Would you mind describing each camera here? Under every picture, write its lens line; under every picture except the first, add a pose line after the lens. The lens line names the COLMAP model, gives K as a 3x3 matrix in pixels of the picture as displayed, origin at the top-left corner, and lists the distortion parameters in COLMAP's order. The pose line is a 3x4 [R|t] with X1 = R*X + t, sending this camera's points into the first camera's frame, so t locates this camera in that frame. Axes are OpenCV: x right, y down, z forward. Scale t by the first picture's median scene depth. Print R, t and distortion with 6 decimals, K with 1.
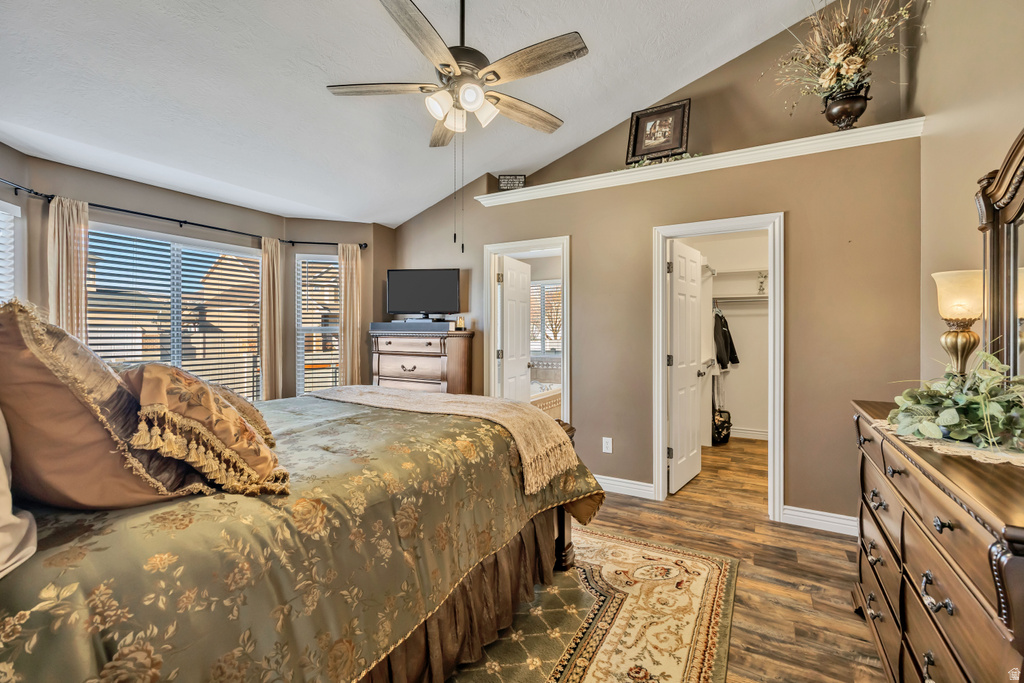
lens RADIAL K [[449.0, 0, 513.5], [0, 449.0, 336.7], [0, 0, 1]] dist [-0.001625, 0.000814]
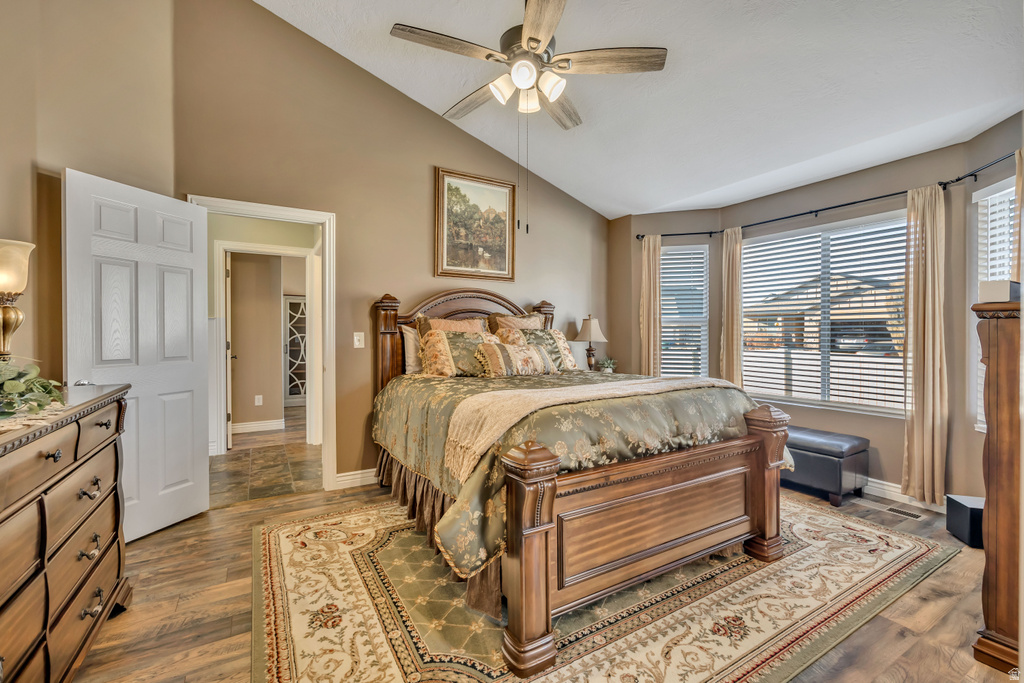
lens RADIAL K [[449.0, 0, 517.9], [0, 449.0, 335.0], [0, 0, 1]] dist [-0.001625, 0.000814]
pose [[-0.512170, 0.004588, -0.858872, 0.890413], [-0.006441, 0.999937, 0.009182, 0.030846], [0.858860, 0.010235, -0.512109, 1.754877]]
